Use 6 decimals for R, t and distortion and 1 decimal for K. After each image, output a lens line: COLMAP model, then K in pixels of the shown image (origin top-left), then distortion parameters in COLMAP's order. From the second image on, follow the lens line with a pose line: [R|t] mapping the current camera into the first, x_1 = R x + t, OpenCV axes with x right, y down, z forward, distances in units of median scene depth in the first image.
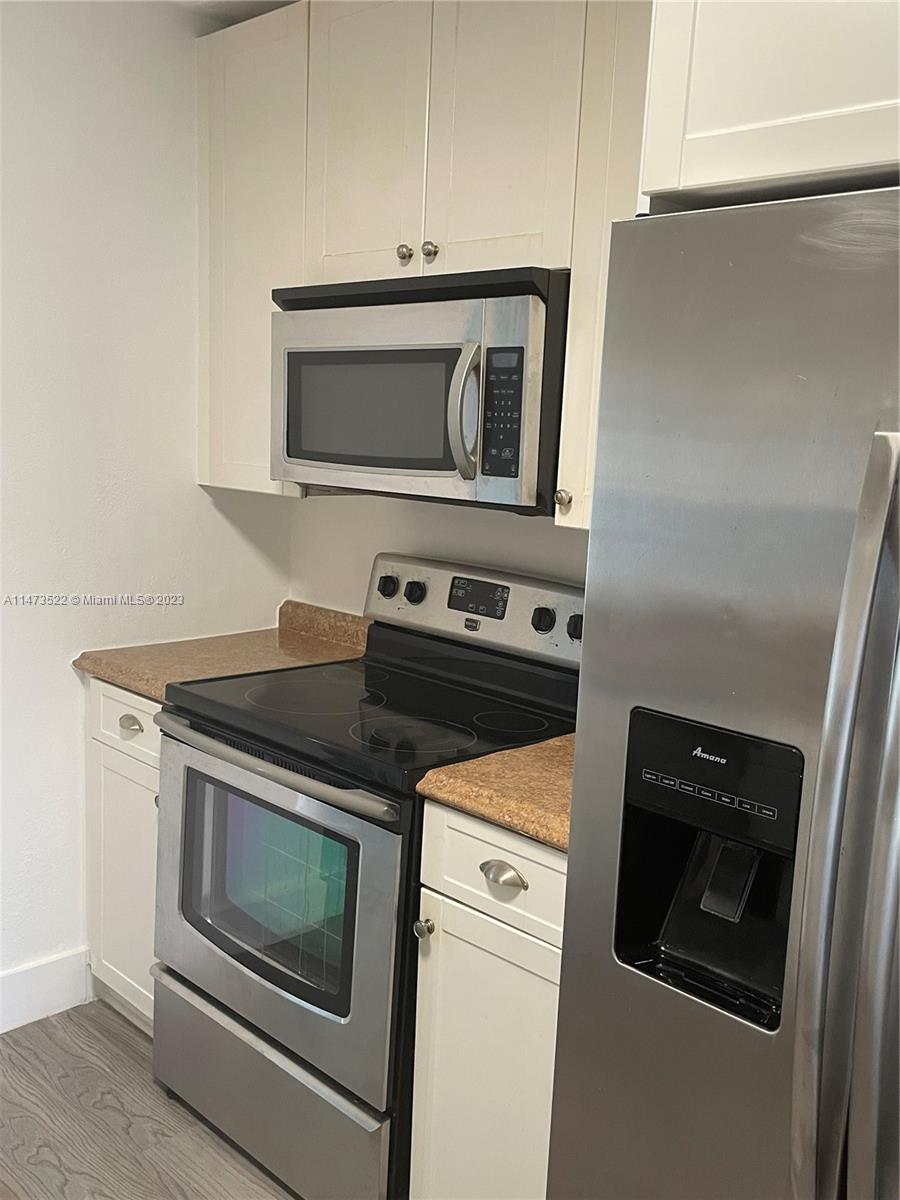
lens RADIAL K [[1115.3, 0, 463.4], [0, 1115.3, 602.4], [0, 0, 1]] dist [0.115617, -0.172780]
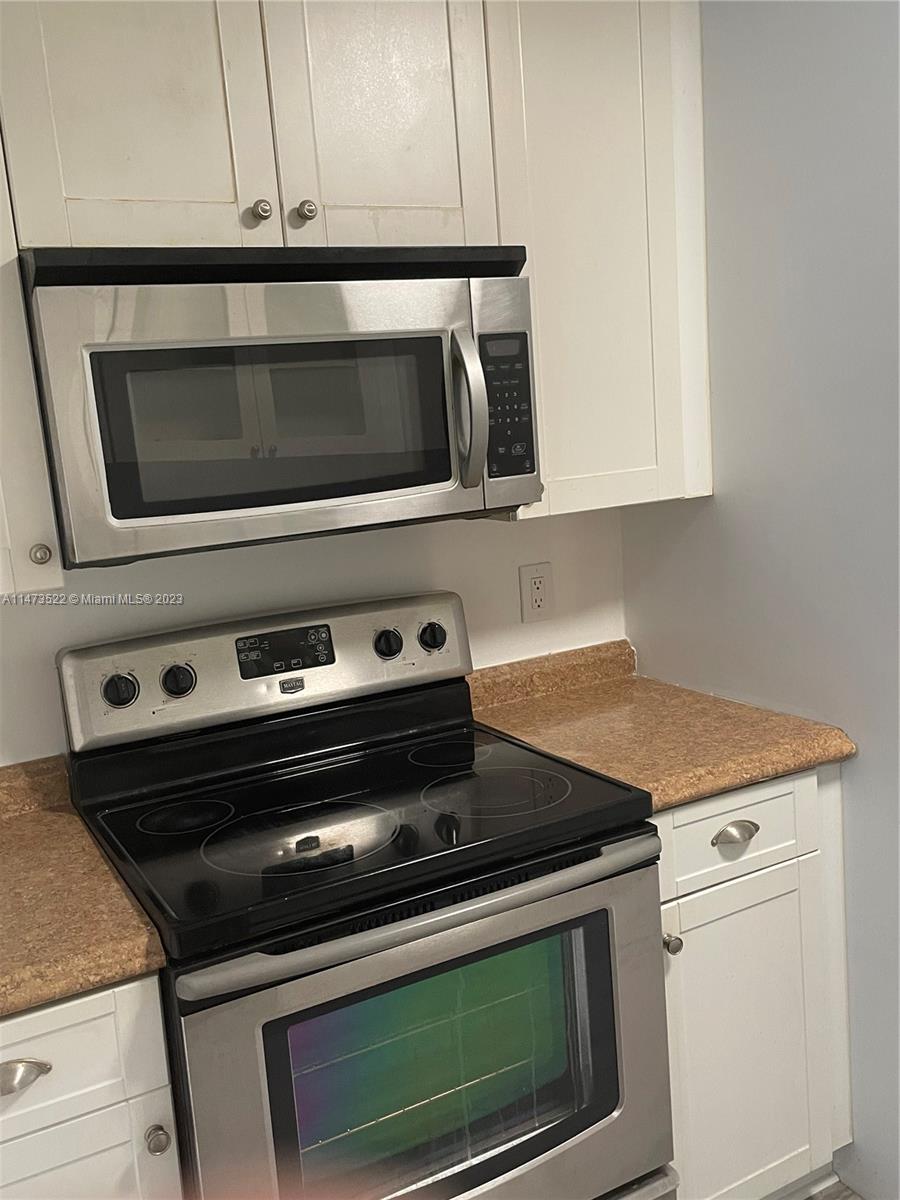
lens RADIAL K [[1115.3, 0, 463.4], [0, 1115.3, 602.4], [0, 0, 1]] dist [0.115617, -0.172780]
pose [[0.288560, -0.238266, 0.927342, -0.855426], [0.237803, 0.956028, 0.171640, -0.181384], [-0.927461, 0.170996, 0.332531, 0.758245]]
